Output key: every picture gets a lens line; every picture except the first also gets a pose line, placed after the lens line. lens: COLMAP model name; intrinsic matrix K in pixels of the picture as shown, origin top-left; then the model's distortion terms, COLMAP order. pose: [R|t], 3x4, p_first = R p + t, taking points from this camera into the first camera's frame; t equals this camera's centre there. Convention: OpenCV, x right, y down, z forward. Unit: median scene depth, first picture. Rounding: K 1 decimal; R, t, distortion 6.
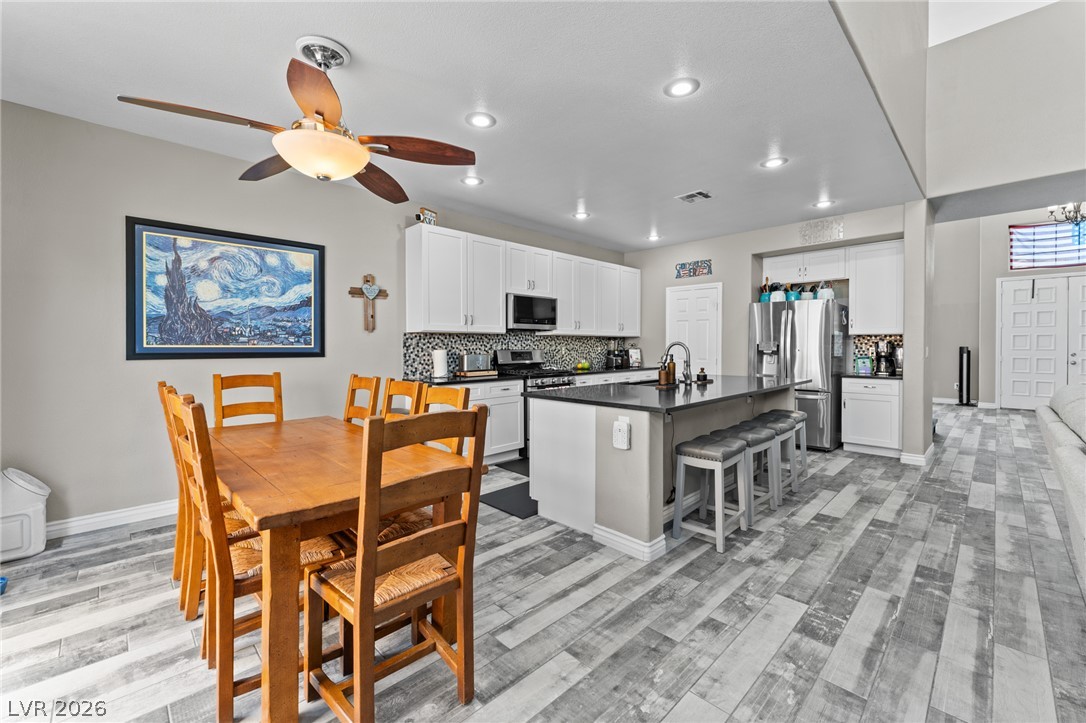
lens RADIAL K [[446.1, 0, 539.7], [0, 446.1, 351.2], [0, 0, 1]] dist [0.000610, -0.000091]
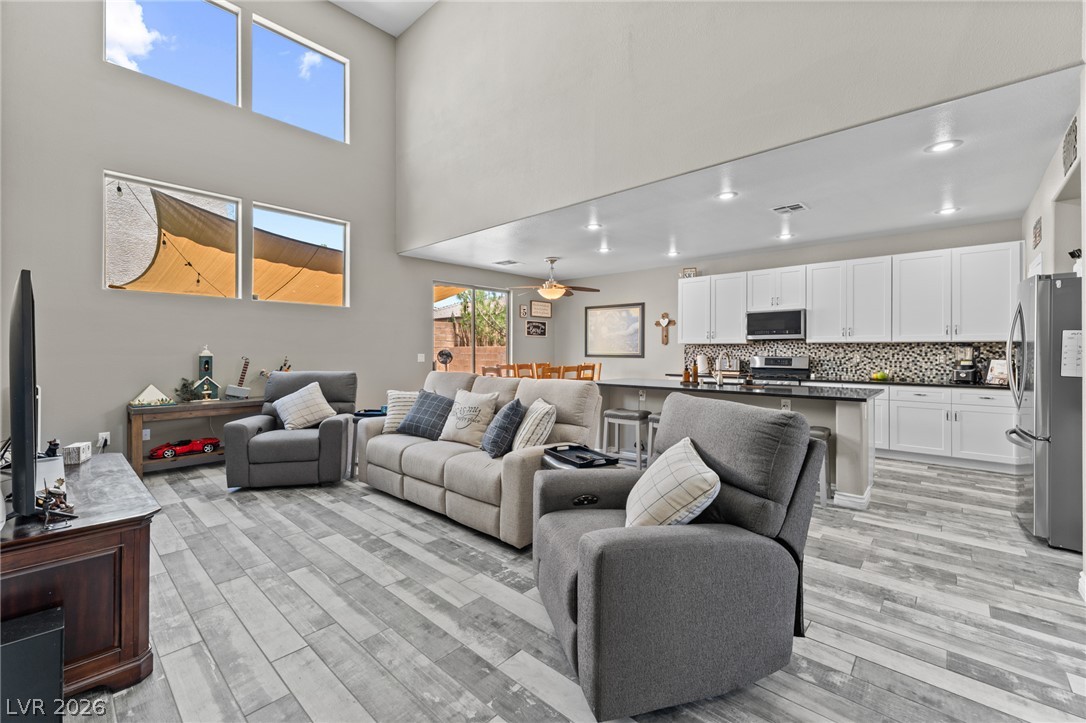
lens RADIAL K [[452.0, 0, 531.7], [0, 452.0, 349.9], [0, 0, 1]] dist [-0.000133, 0.000023]
pose [[0.041011, 0.000440, -0.999159, 1.430516], [-0.013631, 0.999907, -0.000119, -0.015086], [0.999066, 0.013625, 0.041013, 0.389499]]
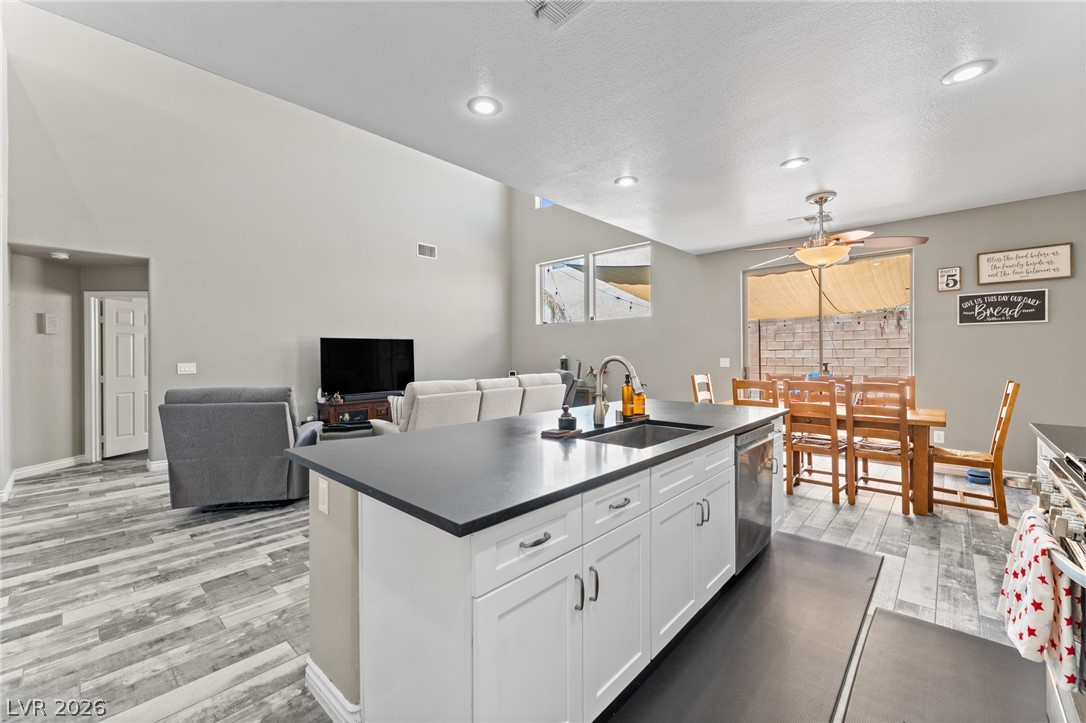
lens RADIAL K [[439.4, 0, 538.4], [0, 439.4, 355.2], [0, 0, 1]] dist [-0.000333, -0.000045]
pose [[-0.999033, 0.008933, -0.043040, 0.404999], [0.008381, 0.999881, 0.012982, -0.028601], [0.043151, 0.012609, -0.998989, 1.465610]]
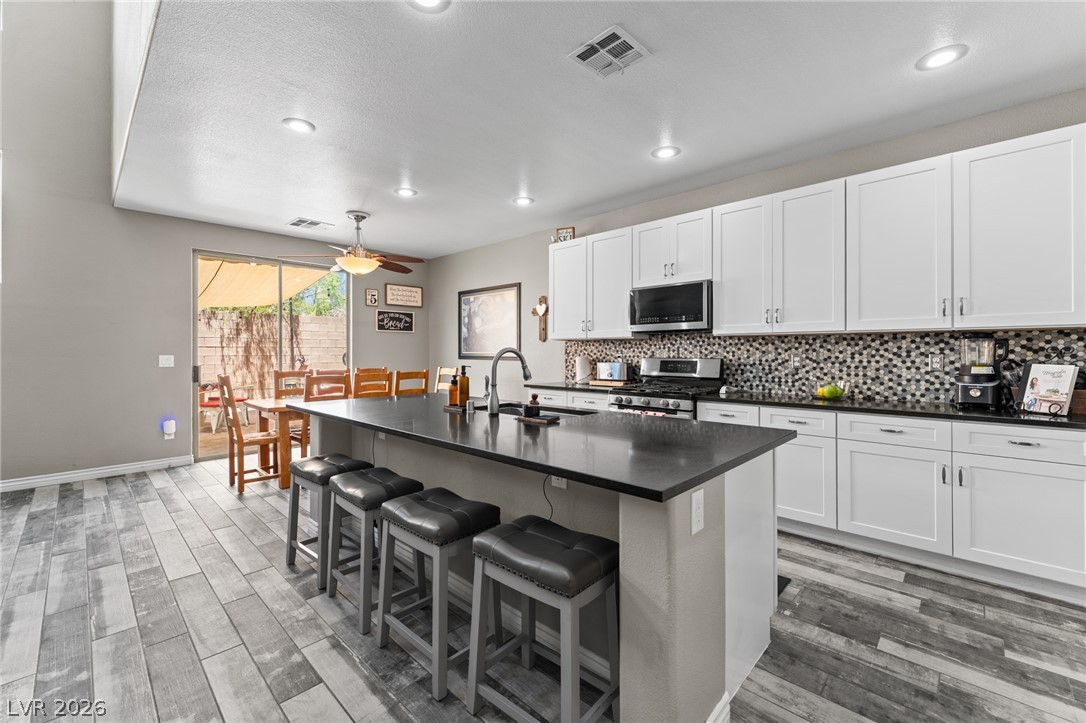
lens RADIAL K [[448.9, 0, 535.1], [0, 448.9, 350.6], [0, 0, 1]] dist [0.001239, -0.000234]
pose [[0.023111, -0.001511, -0.999732, 0.890923], [-0.010955, 0.999938, -0.001764, -0.015375], [0.999673, 0.010992, 0.023093, 0.954715]]
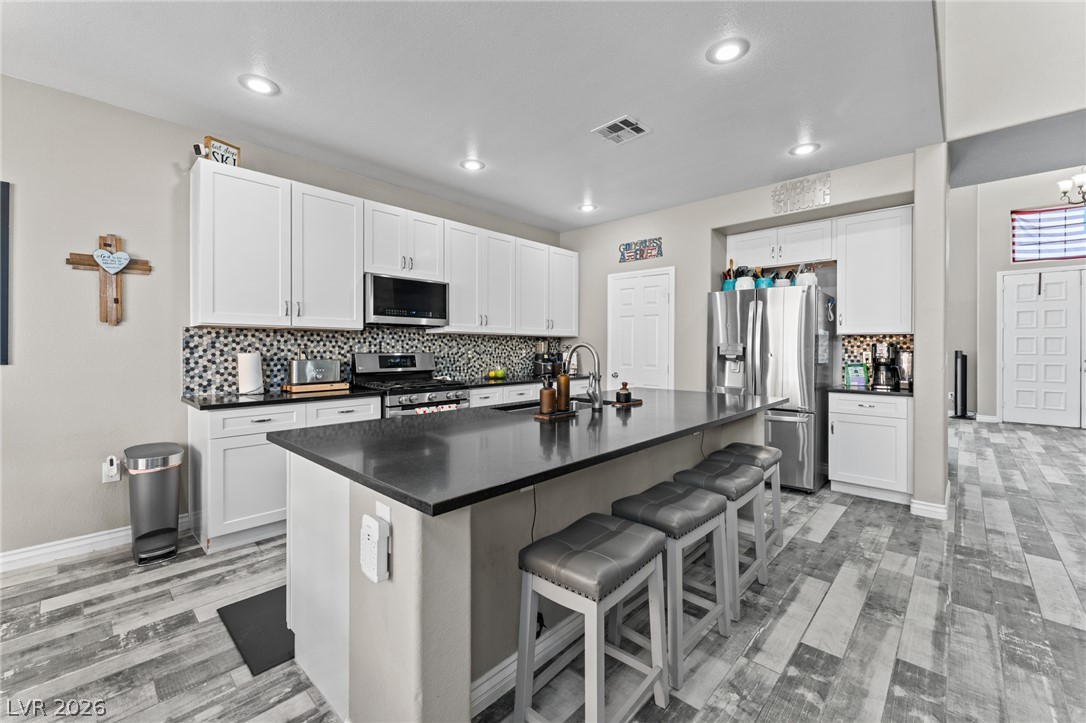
lens RADIAL K [[444.7, 0, 539.2], [0, 444.7, 349.9], [0, 0, 1]] dist [-0.000048, -0.000053]
pose [[0.999316, 0.003547, 0.036816, 0.208717], [-0.003263, 0.999964, -0.007781, -0.004288], [-0.036842, 0.007656, 0.999292, 0.343413]]
